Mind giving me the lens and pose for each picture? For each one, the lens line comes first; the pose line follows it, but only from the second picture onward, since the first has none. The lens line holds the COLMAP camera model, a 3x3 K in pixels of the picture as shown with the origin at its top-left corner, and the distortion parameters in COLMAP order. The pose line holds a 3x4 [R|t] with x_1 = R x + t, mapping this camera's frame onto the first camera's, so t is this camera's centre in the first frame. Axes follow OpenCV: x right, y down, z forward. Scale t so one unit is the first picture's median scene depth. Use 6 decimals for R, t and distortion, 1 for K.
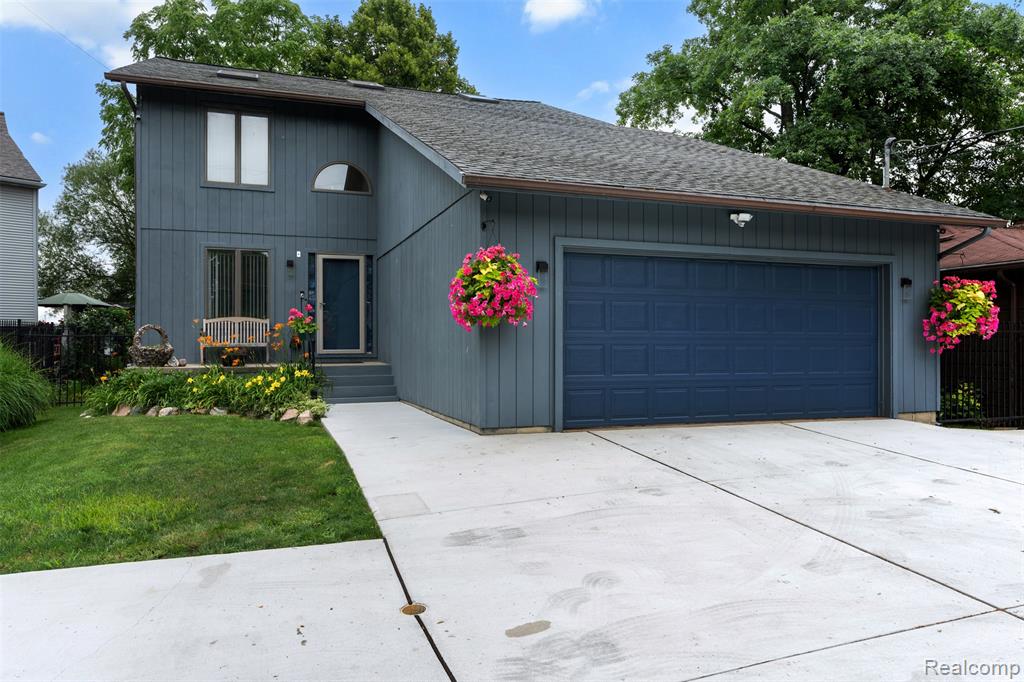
lens RADIAL K [[711.8, 0, 514.2], [0, 711.8, 342.1], [0, 0, 1]] dist [-0.007697, 0.010739]
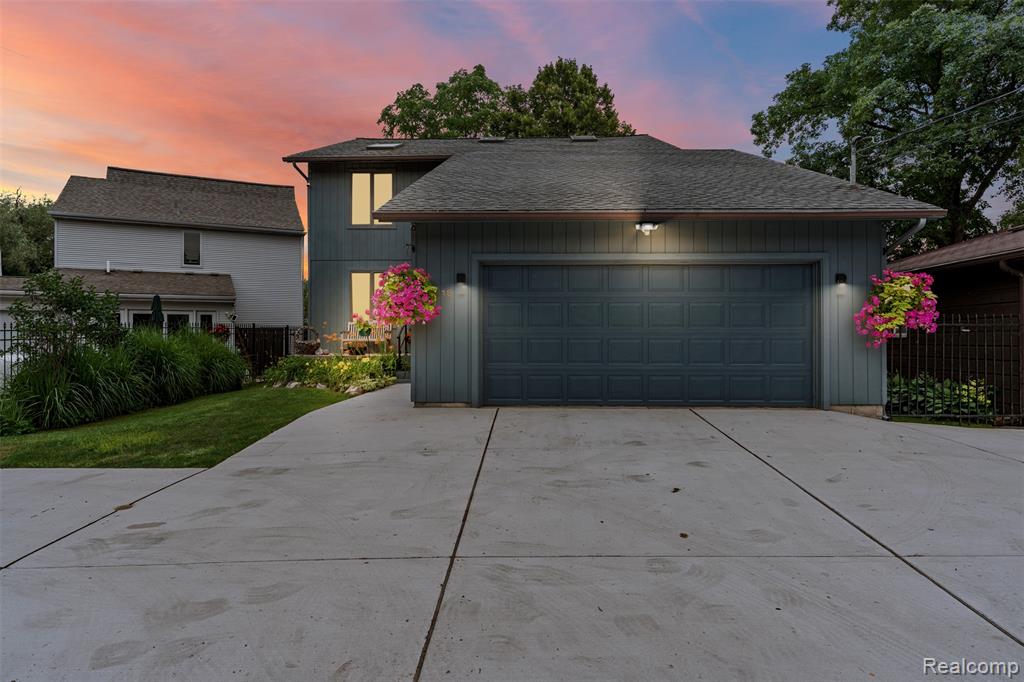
lens RADIAL K [[582.4, 0, 512.3], [0, 582.4, 340.6], [0, 0, 1]] dist [-0.000249, -0.000123]
pose [[0.933858, -0.000034, -0.357644, 0.280055], [0.000623, 0.999999, 0.001530, 0.003377], [0.357643, -0.001651, 0.933857, 0.032195]]
